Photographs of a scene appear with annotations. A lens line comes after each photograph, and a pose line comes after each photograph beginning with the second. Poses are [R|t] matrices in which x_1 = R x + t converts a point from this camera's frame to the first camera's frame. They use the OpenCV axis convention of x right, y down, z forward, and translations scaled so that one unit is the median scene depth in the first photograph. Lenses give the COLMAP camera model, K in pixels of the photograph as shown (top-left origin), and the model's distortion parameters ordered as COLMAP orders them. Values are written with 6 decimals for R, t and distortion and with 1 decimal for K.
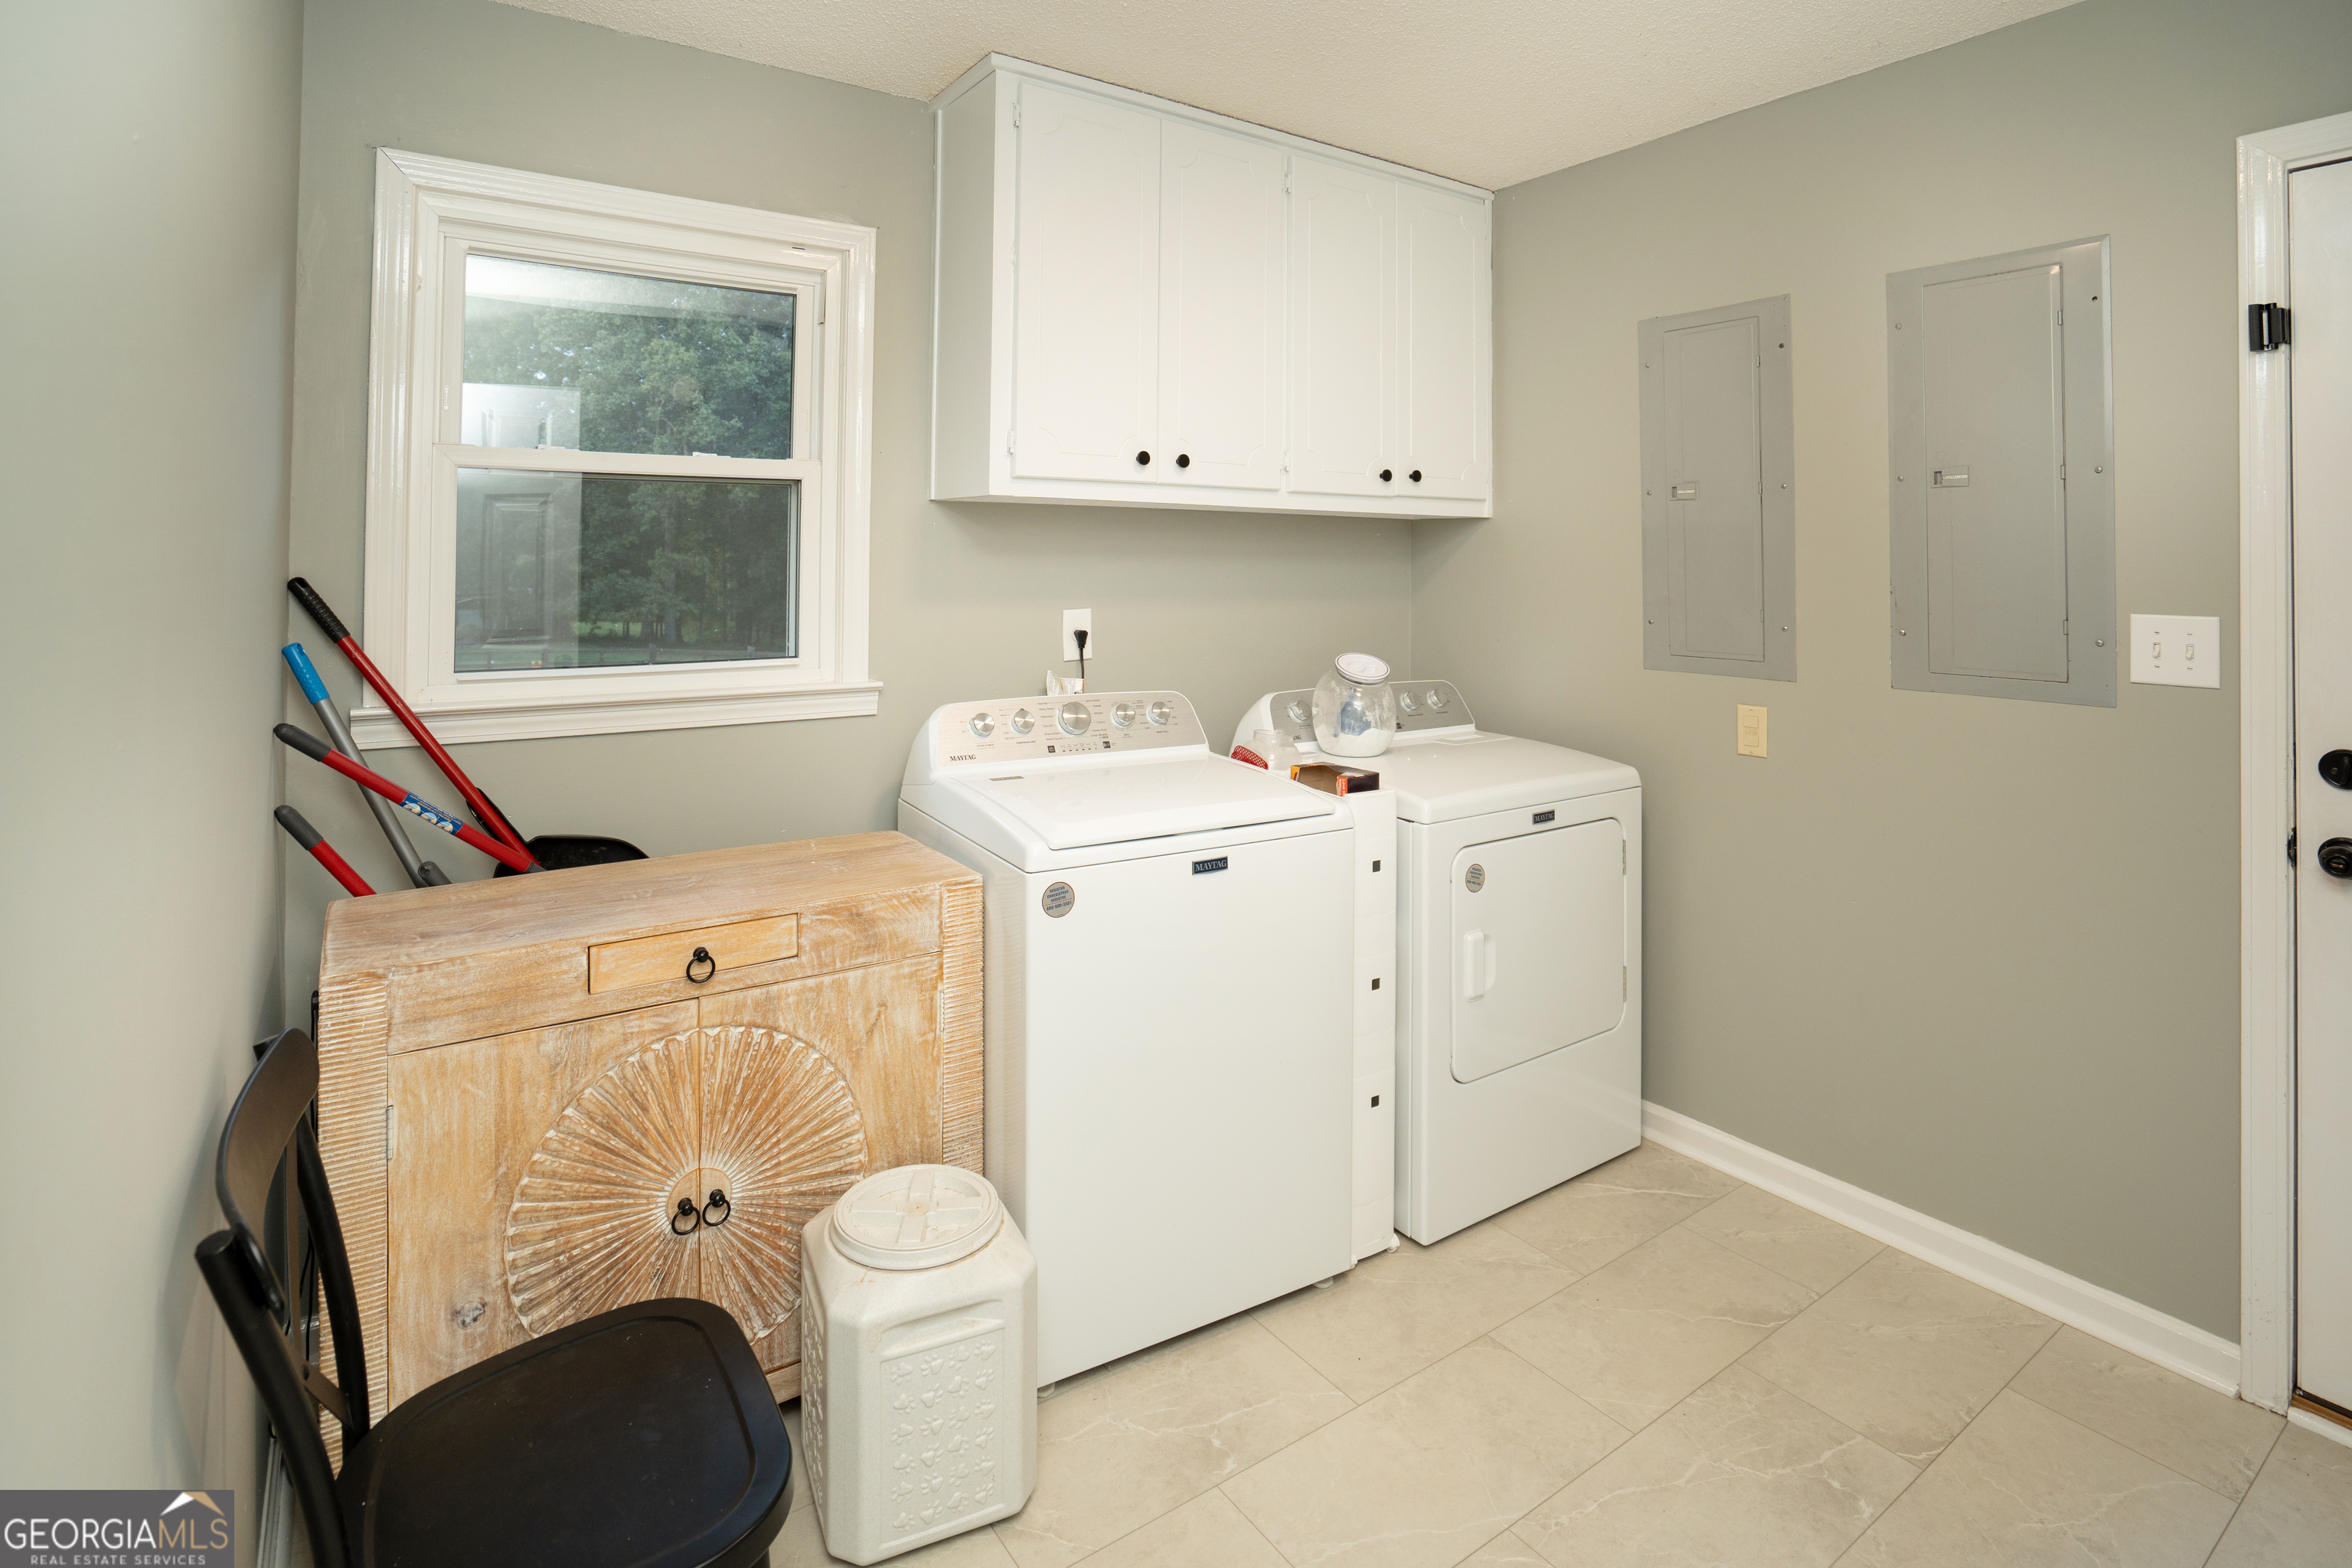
lens RADIAL K [[1173.6, 0, 1182.0], [0, 1173.6, 545.6], [0, 0, 1]] dist [-0.030191, 0.000361]
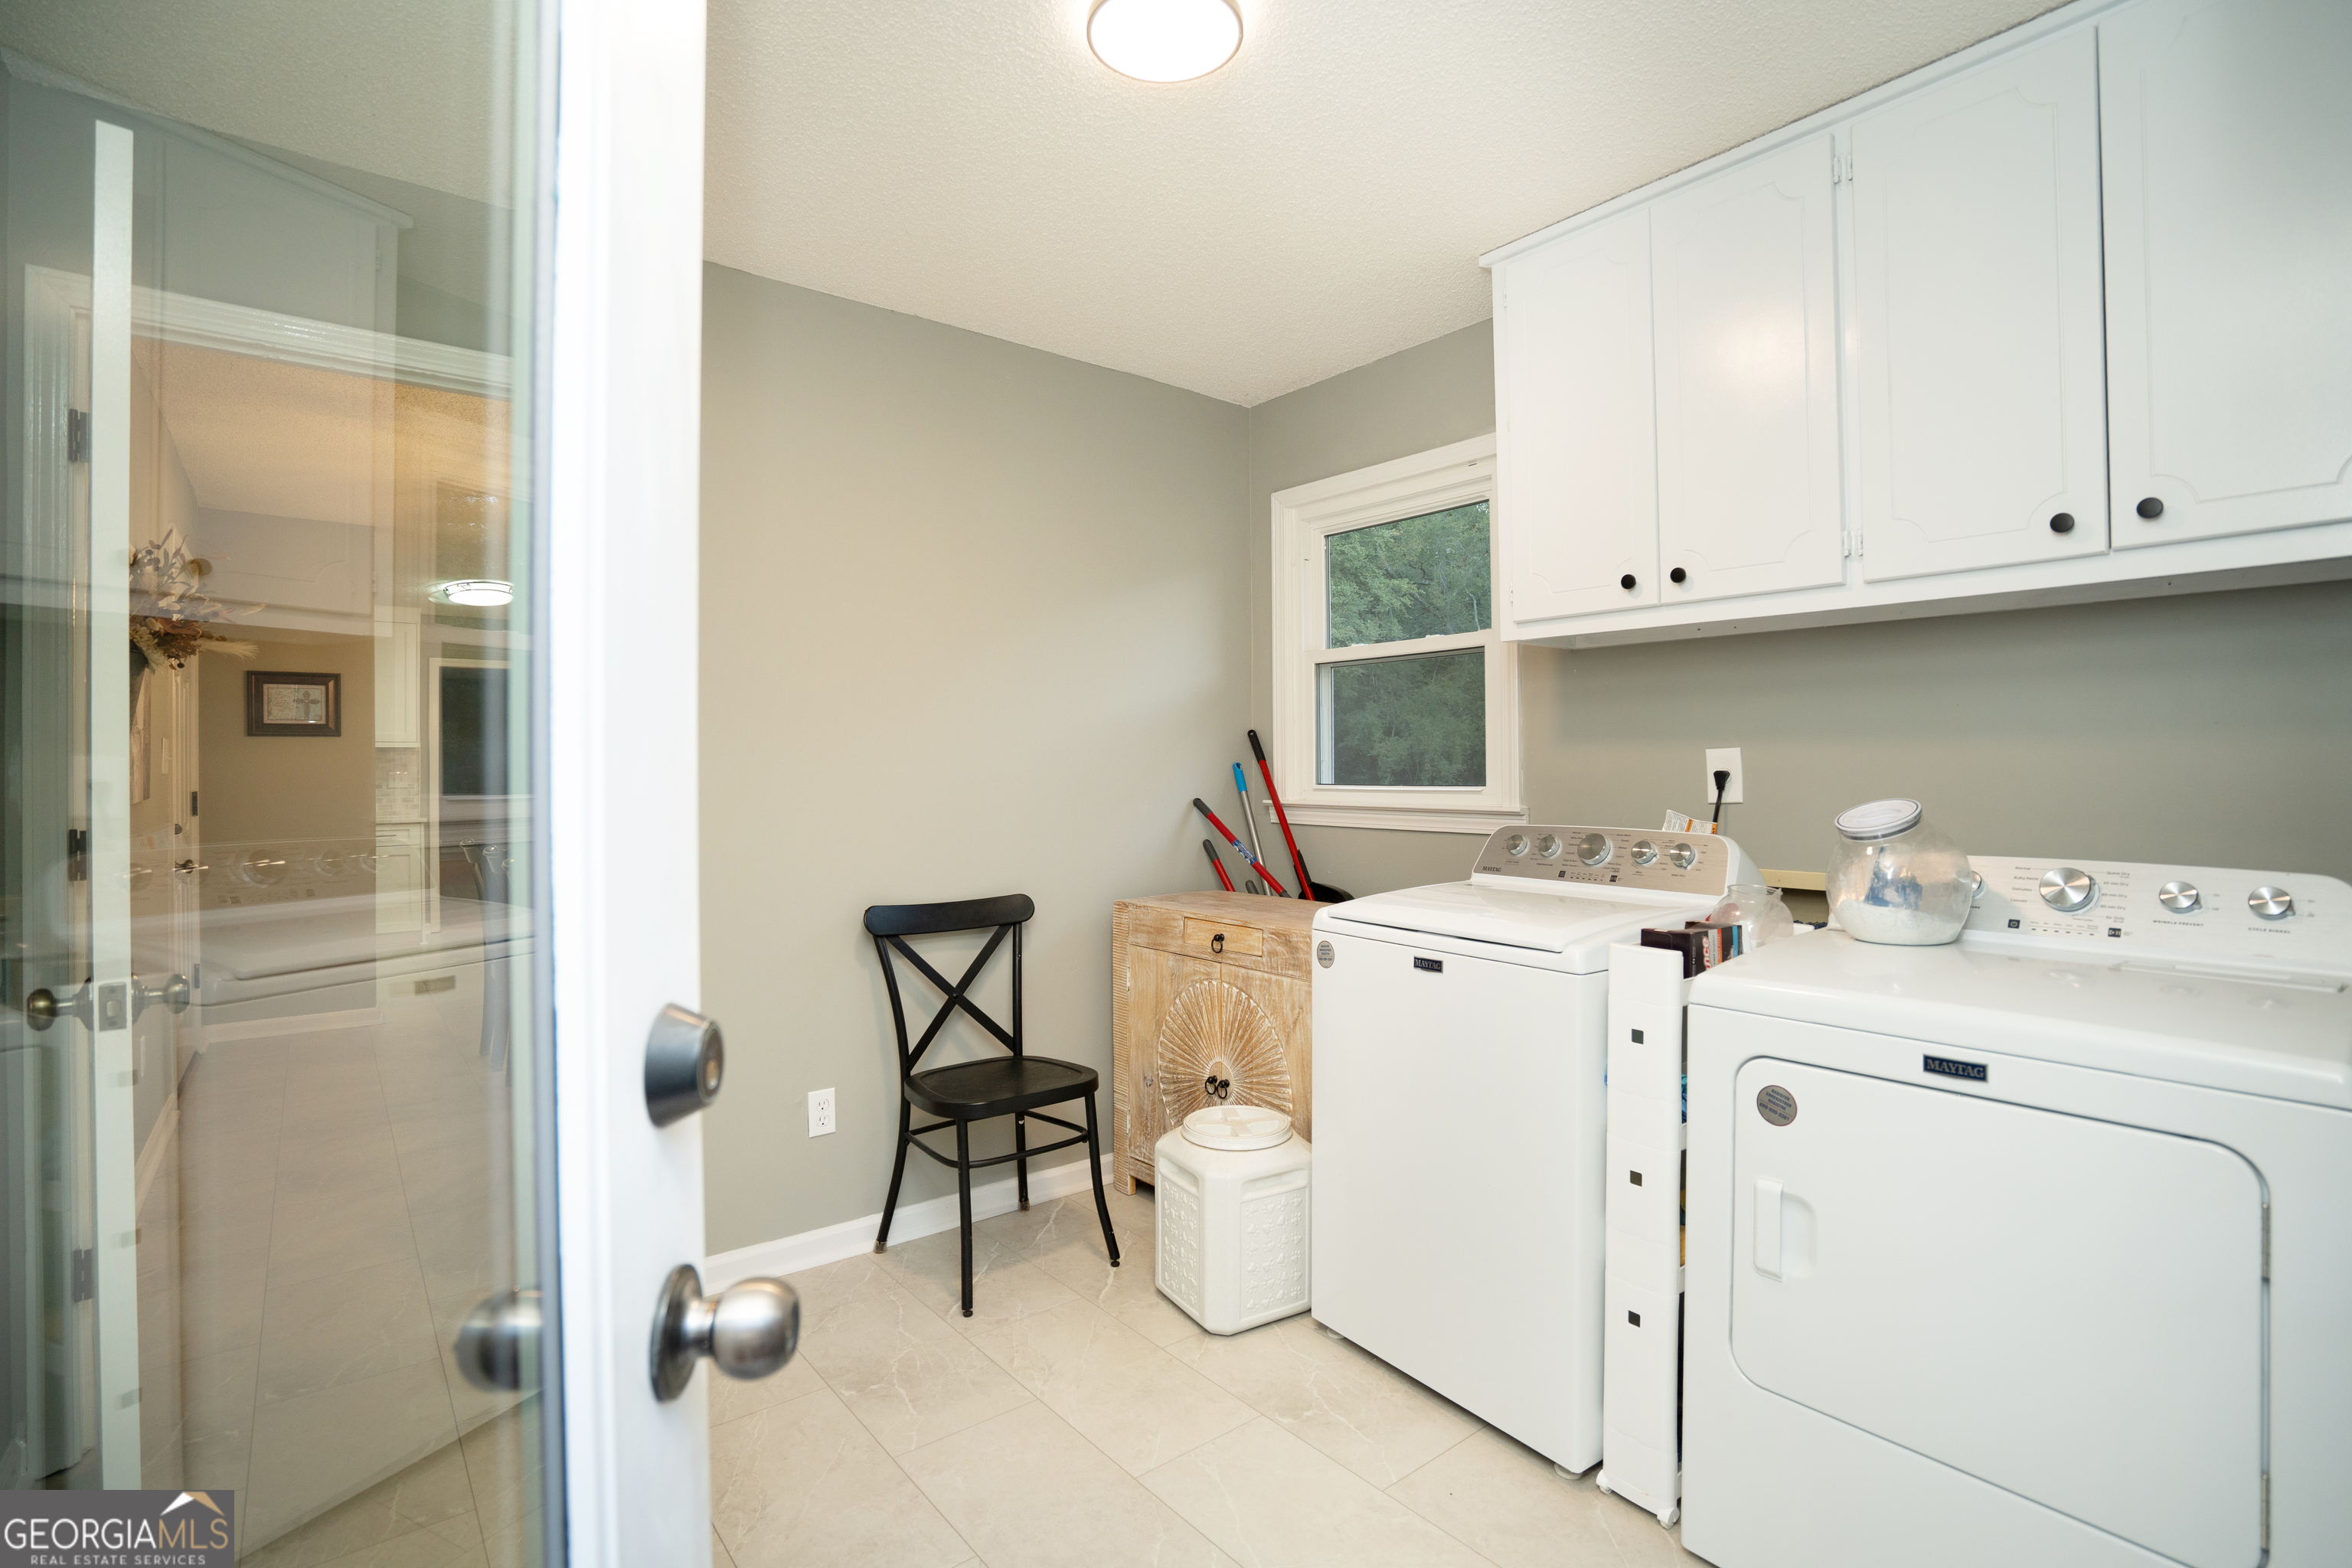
lens RADIAL K [[1123.5, 0, 1176.0], [0, 1123.5, 784.0], [0, 0, 1]] dist [-0.056800, 0.031344]
pose [[0.058925, 0.003931, -0.998255, 1.148455], [0.014786, 0.999879, 0.004810, 0.108534], [0.998153, -0.015044, 0.058860, 0.783475]]
